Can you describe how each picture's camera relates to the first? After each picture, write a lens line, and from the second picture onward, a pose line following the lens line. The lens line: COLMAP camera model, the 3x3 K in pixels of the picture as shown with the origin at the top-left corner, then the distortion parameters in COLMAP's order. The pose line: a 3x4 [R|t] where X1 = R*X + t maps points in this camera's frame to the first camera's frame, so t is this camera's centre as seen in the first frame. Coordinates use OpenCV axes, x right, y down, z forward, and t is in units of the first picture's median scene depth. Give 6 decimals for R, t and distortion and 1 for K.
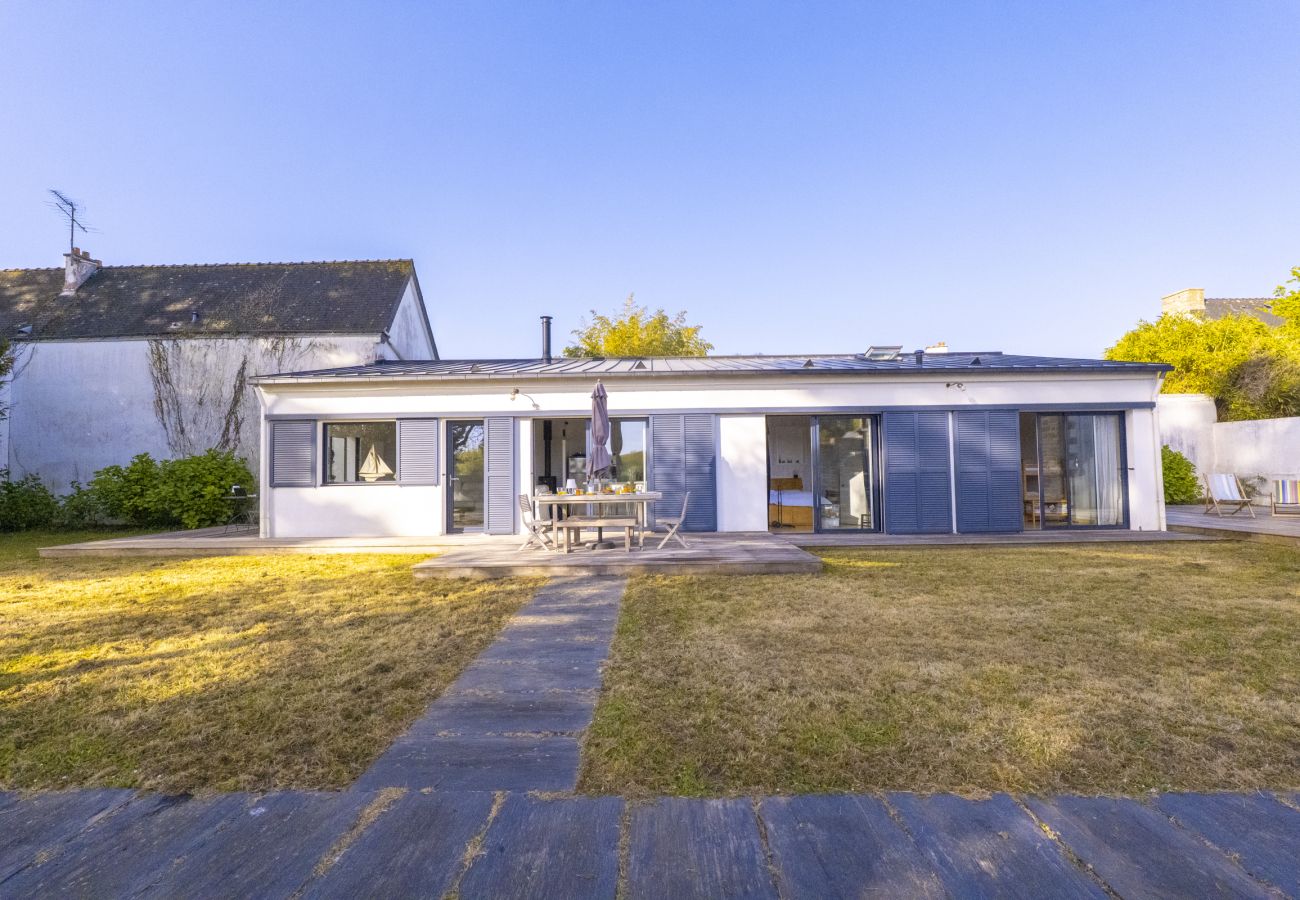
lens RADIAL K [[548.1, 0, 647.6], [0, 548.1, 453.0], [0, 0, 1]] dist [-0.014244, 0.001190]
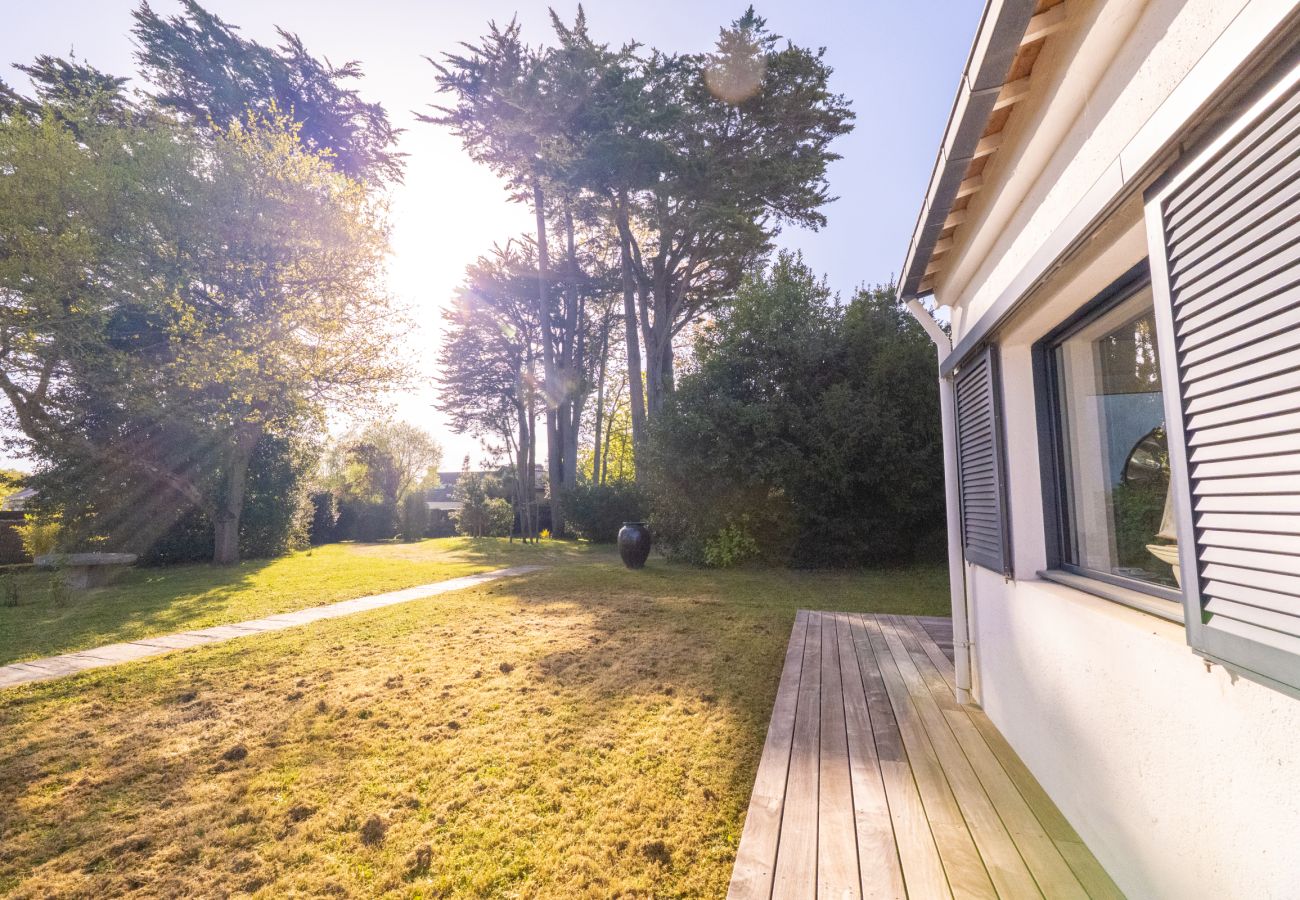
lens RADIAL K [[548.1, 0, 647.4], [0, 548.1, 451.1], [0, 0, 1]] dist [-0.014244, 0.001190]
pose [[-0.296673, -0.073562, -0.952142, -0.229553], [0.041242, 0.995112, -0.089733, 0.012484], [0.954088, -0.065890, -0.292189, 0.736779]]
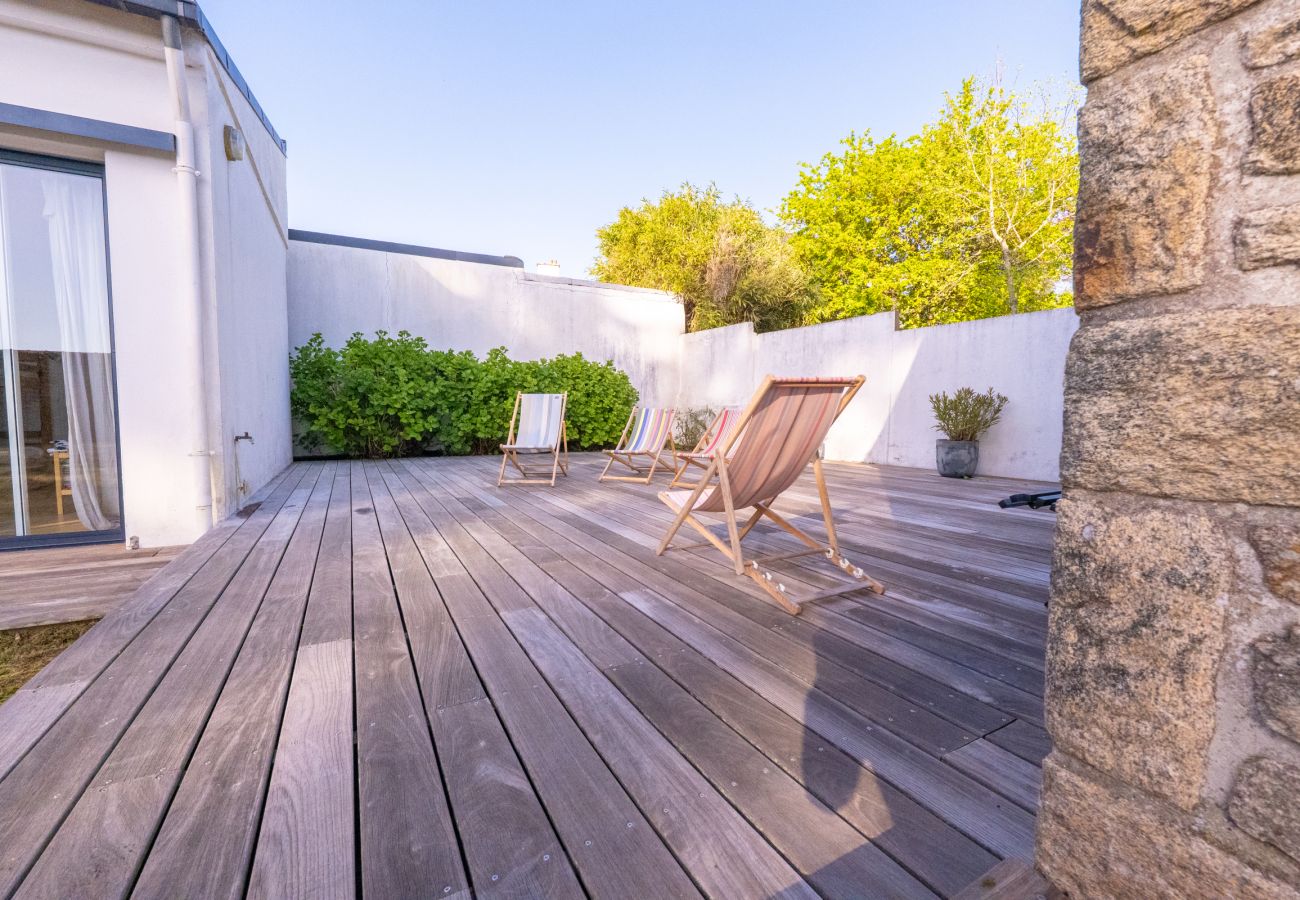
lens RADIAL K [[548.1, 0, 646.4], [0, 548.1, 451.0], [0, 0, 1]] dist [-0.014244, 0.001190]
pose [[0.875025, -0.016194, 0.483807, 0.821253], [-0.034135, 0.994888, 0.095038, 0.036801], [-0.482873, -0.099676, 0.869999, 0.475762]]
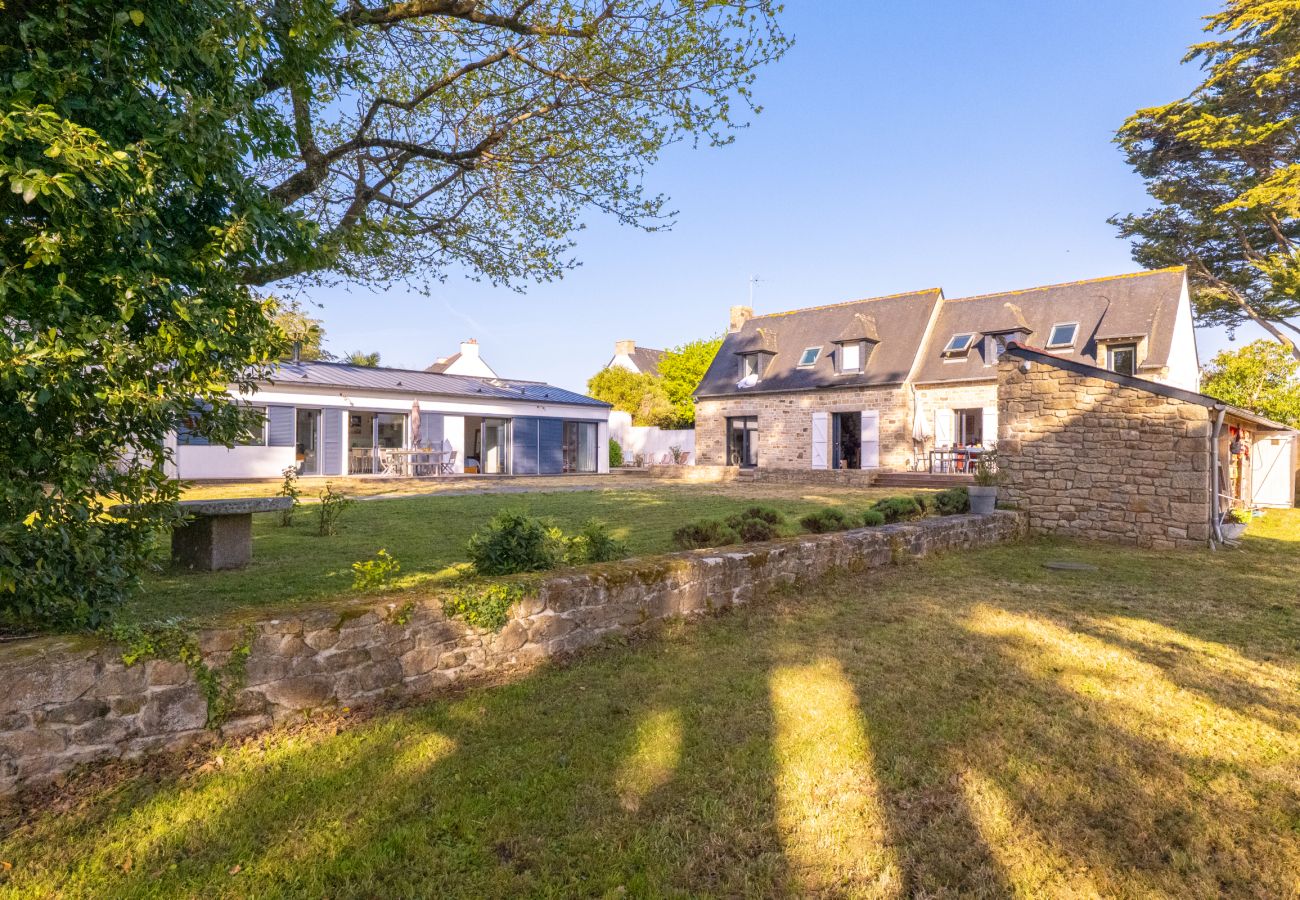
lens RADIAL K [[721.0, 0, 645.7], [0, 721.0, 452.7], [0, 0, 1]] dist [0.005552, 0.000672]
pose [[0.694404, 0.019532, 0.719320, -0.999654], [-0.039029, 0.999182, 0.010545, 0.009766], [-0.718526, -0.035397, 0.694599, -1.083341]]
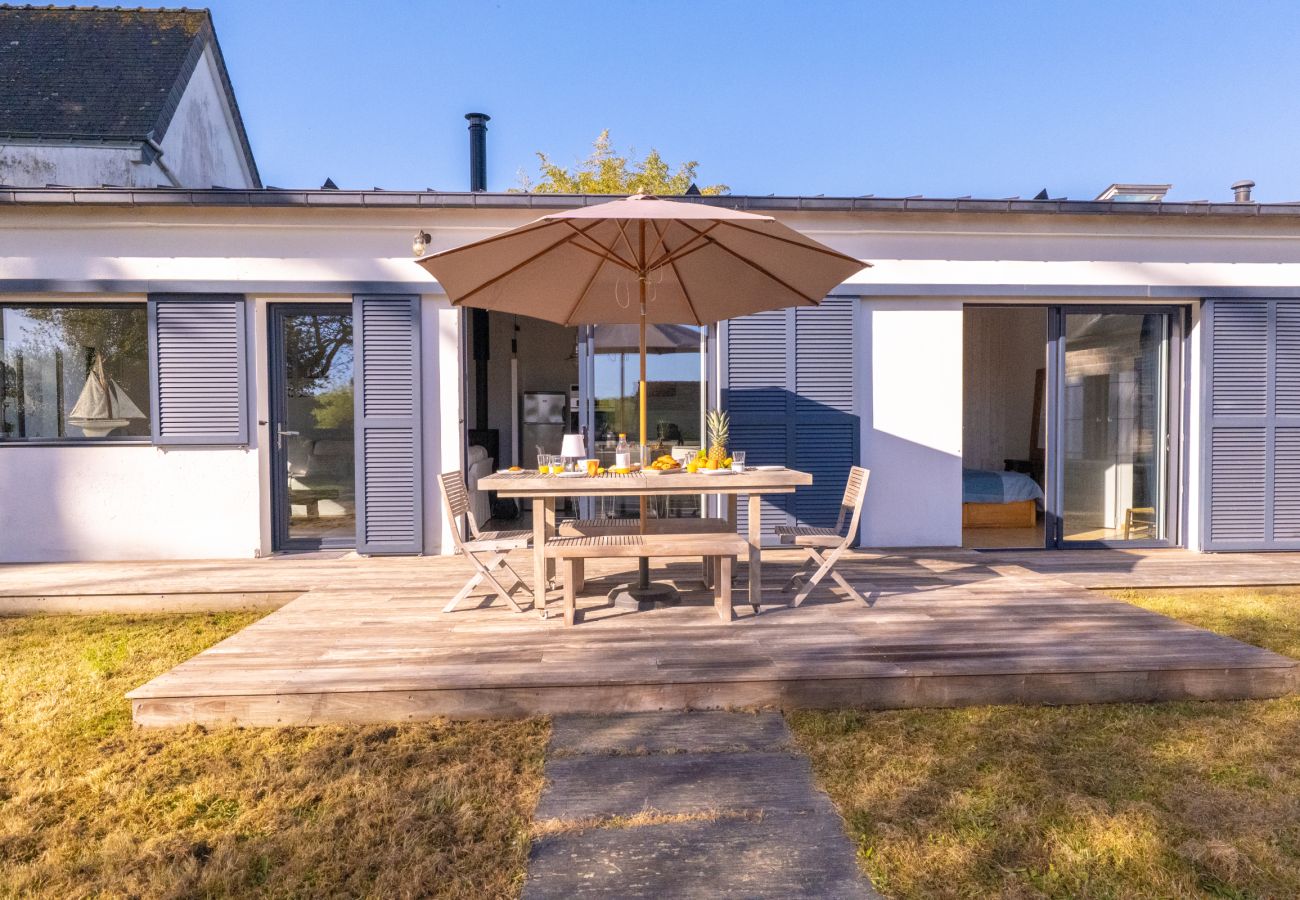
lens RADIAL K [[772.2, 0, 647.0], [0, 772.2, 453.6], [0, 0, 1]] dist [-0.002387, 0.000350]
pose [[0.997800, 0.005430, 0.066068, -0.081417], [-0.009994, 0.997571, 0.068941, 0.014409], [-0.065533, -0.069450, 0.995431, 0.282493]]
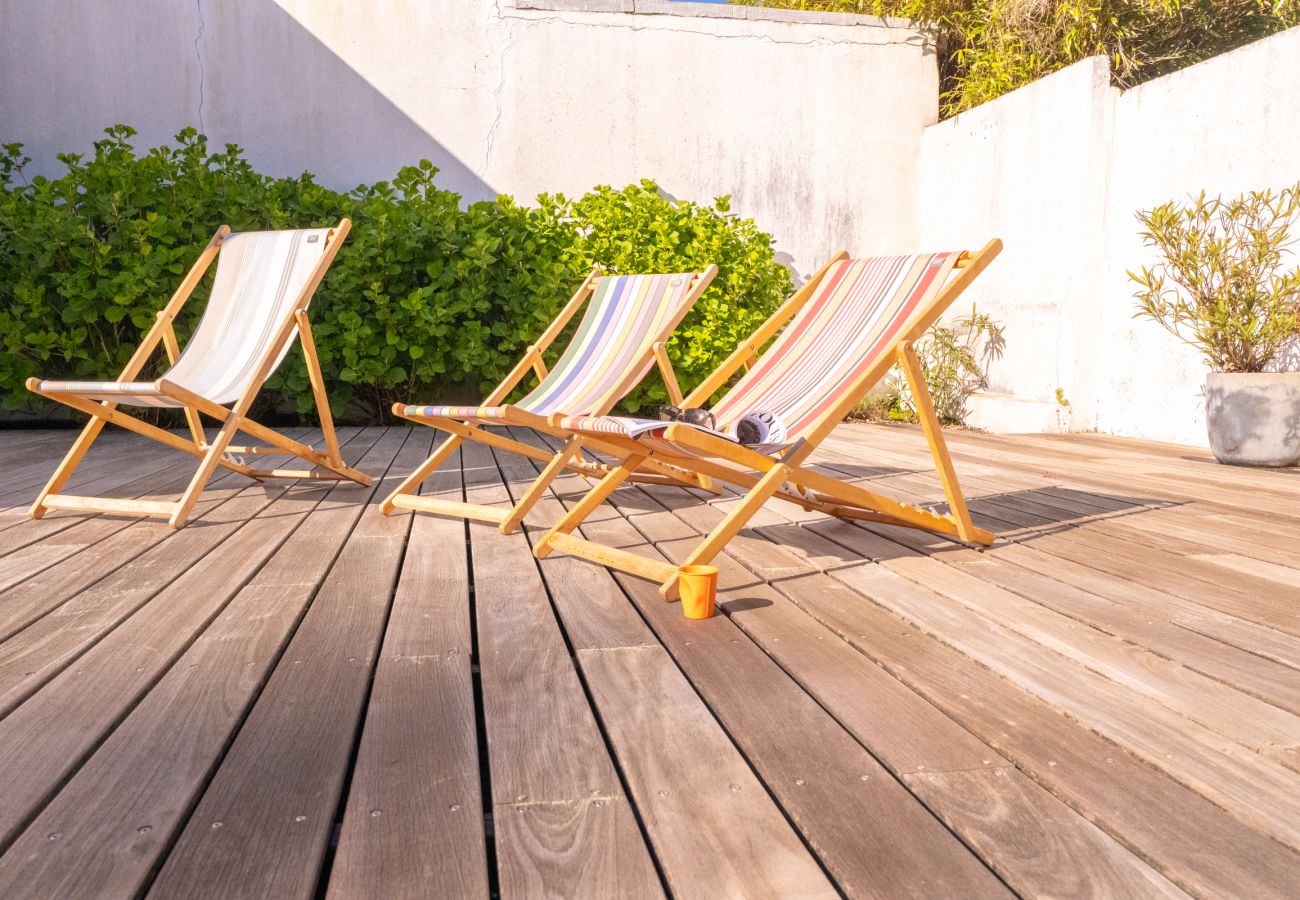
lens RADIAL K [[1023.9, 0, 649.0], [0, 1023.9, 454.7], [0, 0, 1]] dist [0.001584, -0.006048]
pose [[0.981124, -0.001750, 0.193371, 1.009196], [-0.021820, 0.992571, 0.119691, 0.061879], [-0.192144, -0.121651, 0.973798, 0.624264]]
